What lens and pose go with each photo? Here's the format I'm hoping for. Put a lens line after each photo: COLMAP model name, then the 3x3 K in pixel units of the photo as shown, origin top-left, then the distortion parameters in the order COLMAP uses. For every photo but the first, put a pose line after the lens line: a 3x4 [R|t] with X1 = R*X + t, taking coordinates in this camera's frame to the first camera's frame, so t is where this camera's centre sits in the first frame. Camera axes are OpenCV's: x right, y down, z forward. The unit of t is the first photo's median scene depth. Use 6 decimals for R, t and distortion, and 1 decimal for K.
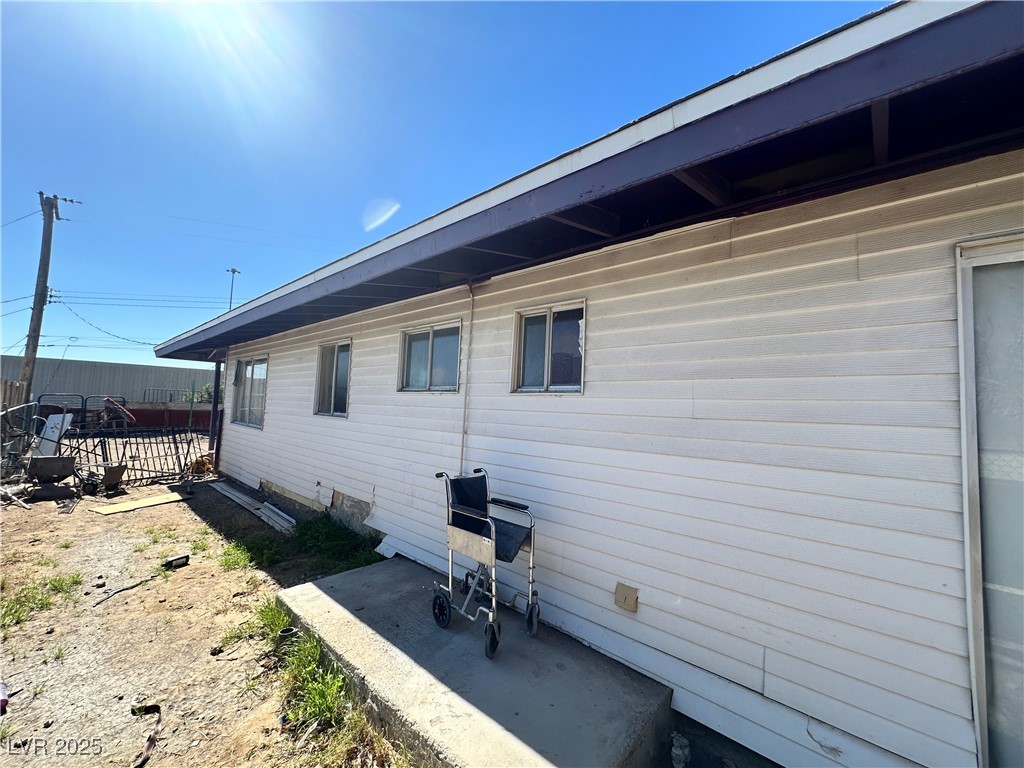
lens RADIAL K [[411.7, 0, 510.3], [0, 411.7, 384.0], [0, 0, 1]] dist [-0.003405, 0.000661]
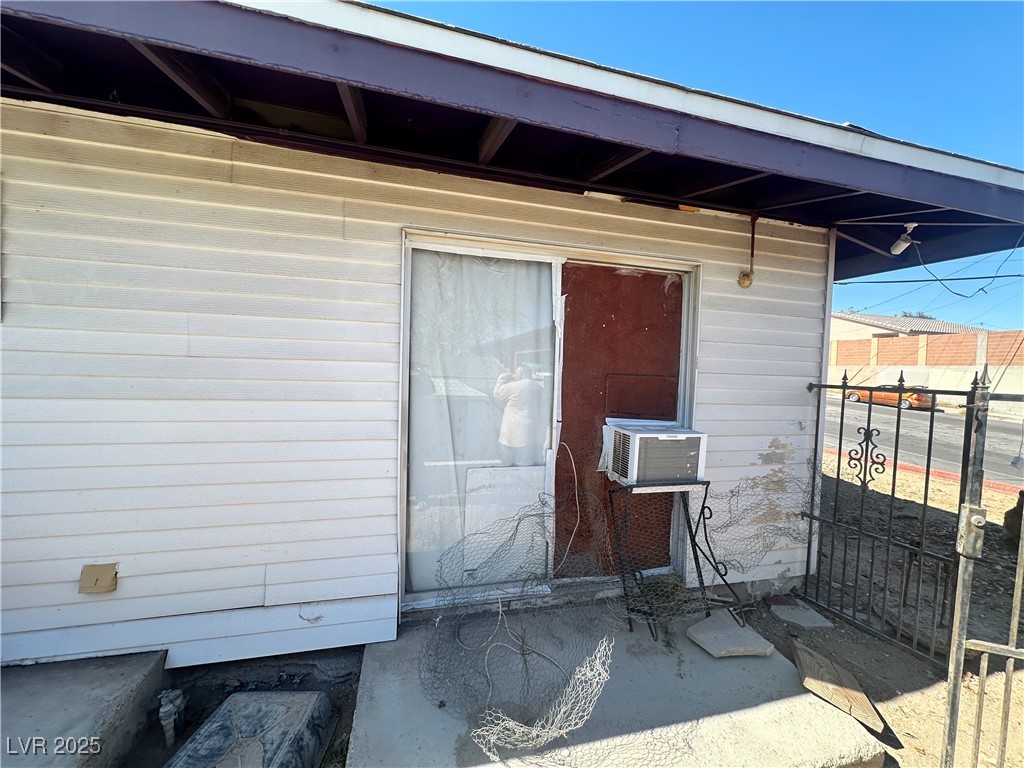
lens RADIAL K [[411.7, 0, 510.5], [0, 411.7, 383.8], [0, 0, 1]] dist [-0.003405, 0.000661]
pose [[0.538636, -0.061933, 0.840259, 0.077363], [-0.063644, 0.991454, 0.113875, -0.003811], [-0.840131, -0.114815, 0.530091, -0.072968]]
